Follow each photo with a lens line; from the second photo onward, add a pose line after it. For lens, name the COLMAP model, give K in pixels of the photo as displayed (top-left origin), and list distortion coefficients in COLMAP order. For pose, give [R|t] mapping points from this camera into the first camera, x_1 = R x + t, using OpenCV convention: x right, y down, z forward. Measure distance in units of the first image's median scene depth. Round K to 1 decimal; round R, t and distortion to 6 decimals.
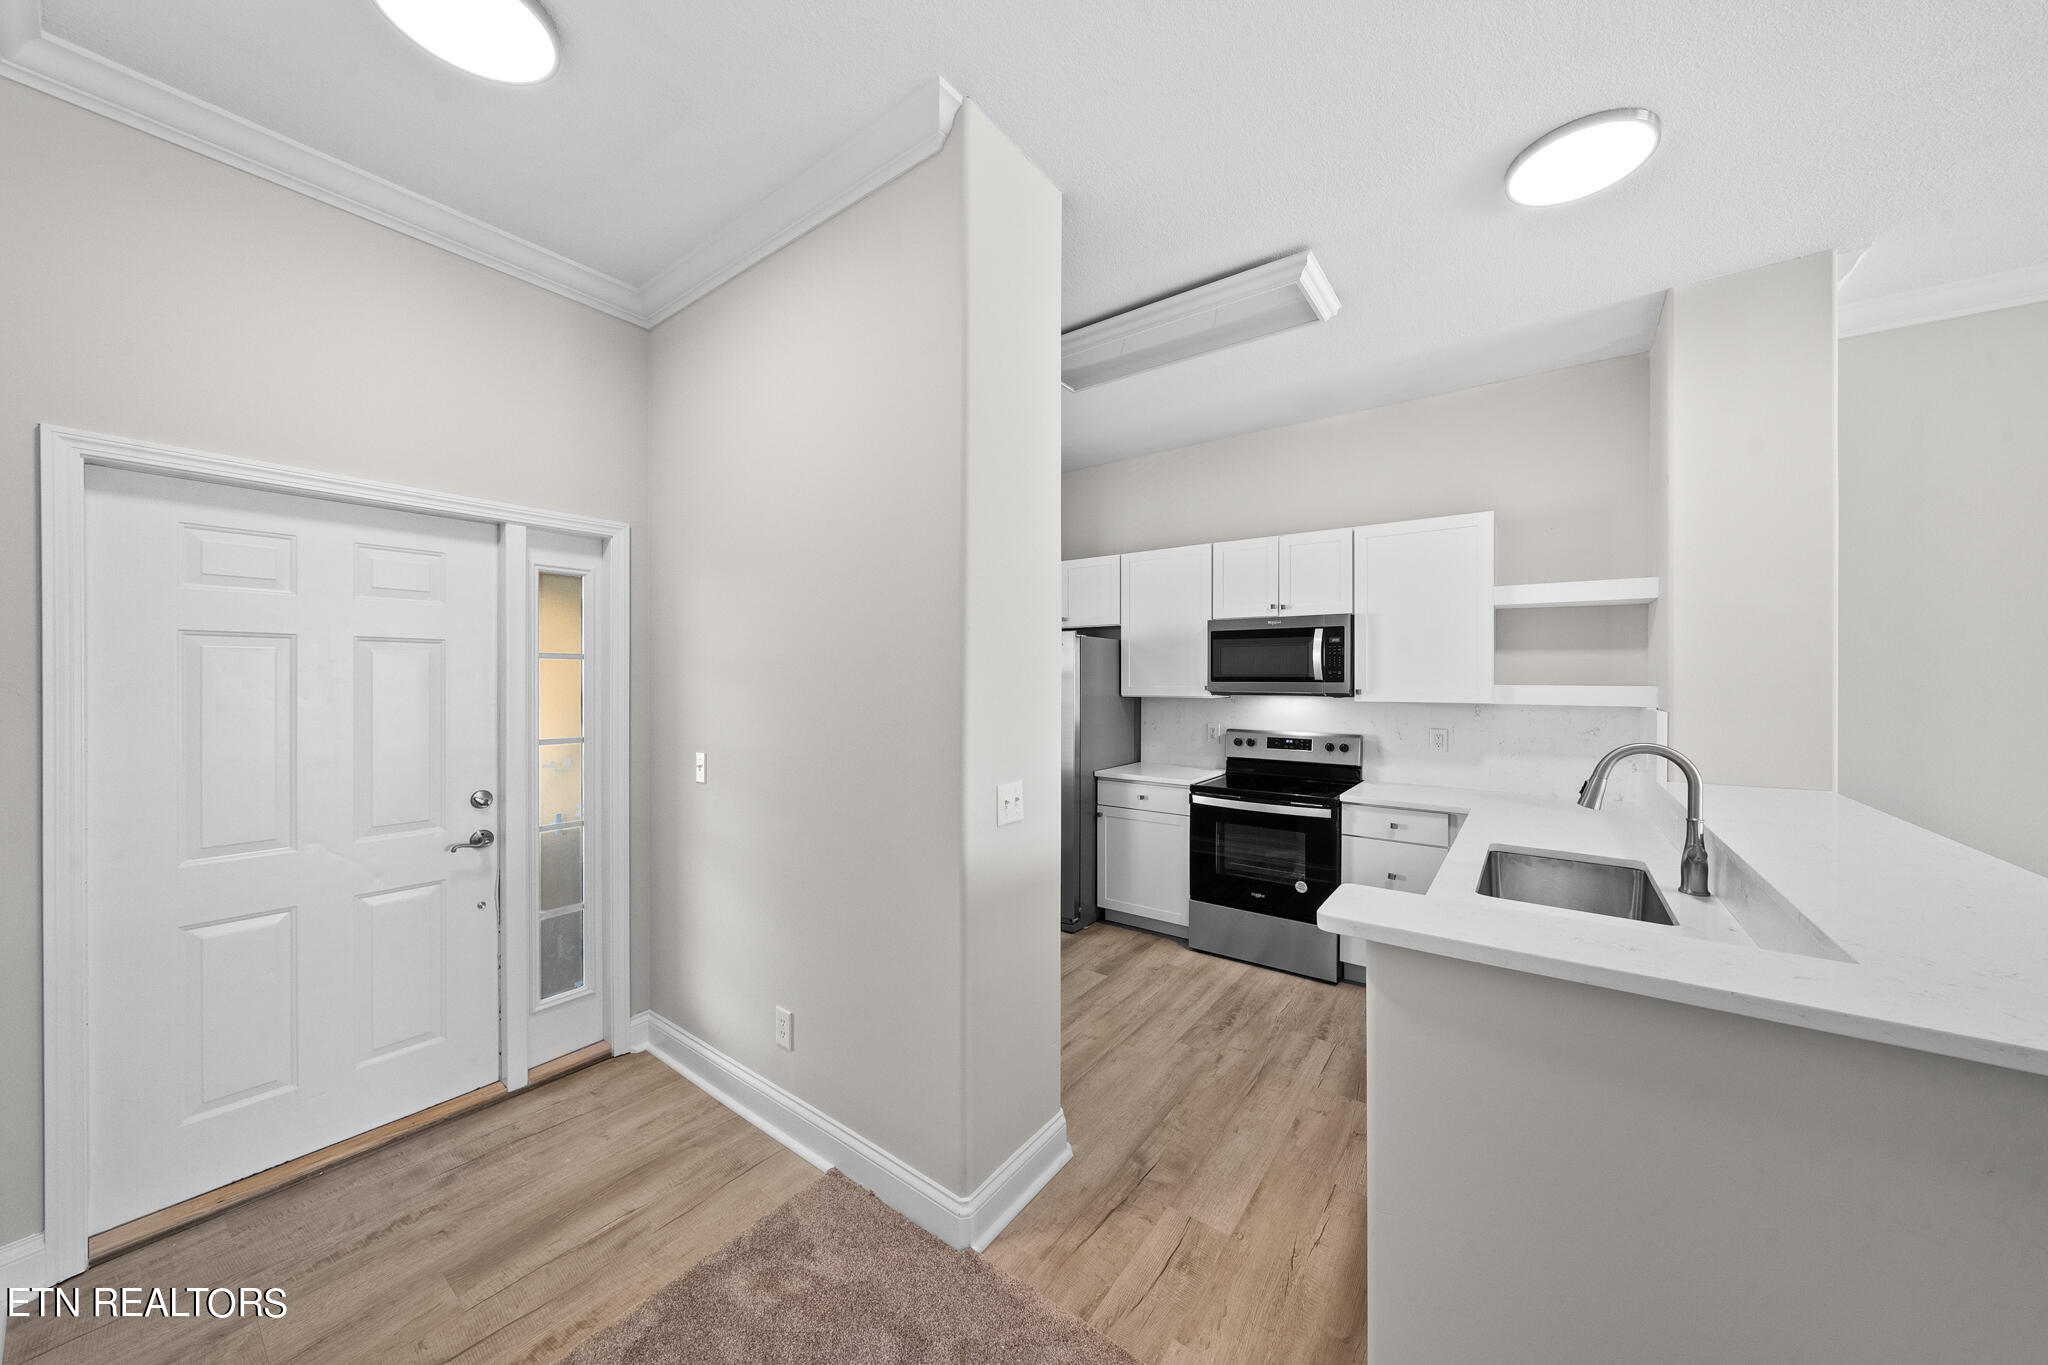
lens RADIAL K [[700.0, 0, 1024.0], [0, 700.0, 682.5], [0, 0, 1]] dist [-0.002022, -0.000141]
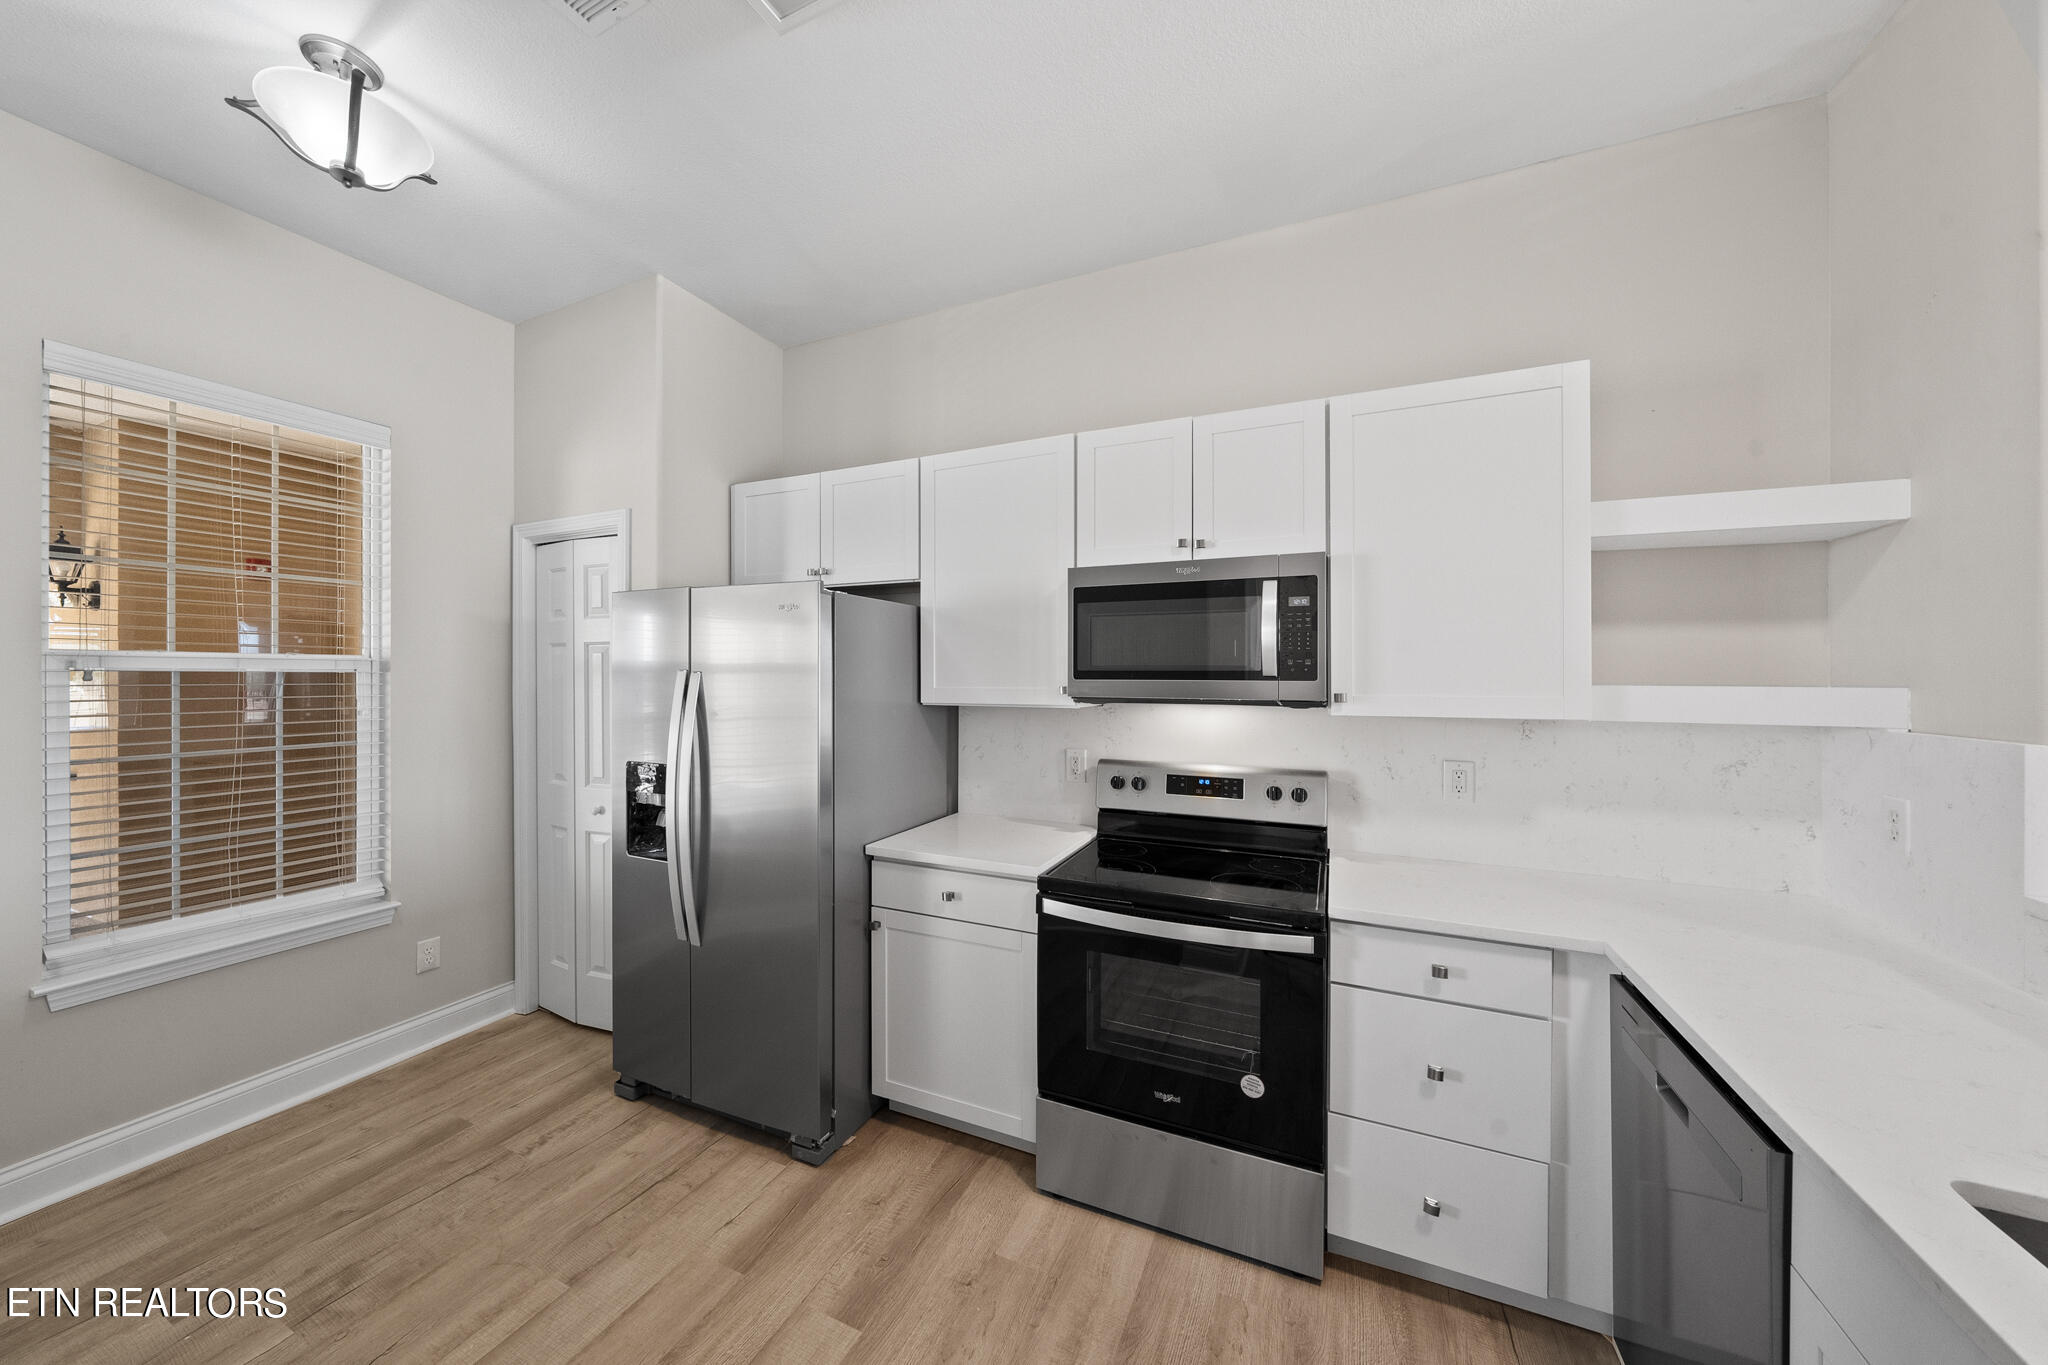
lens RADIAL K [[700.0, 0, 1024.0], [0, 700.0, 682.5], [0, 0, 1]] dist [-0.002022, -0.000141]
pose [[0.976970, -0.003448, 0.213349, 0.114683], [0.001889, 0.999970, 0.007513, -0.002992], [-0.213369, -0.006937, 0.976947, 0.486363]]
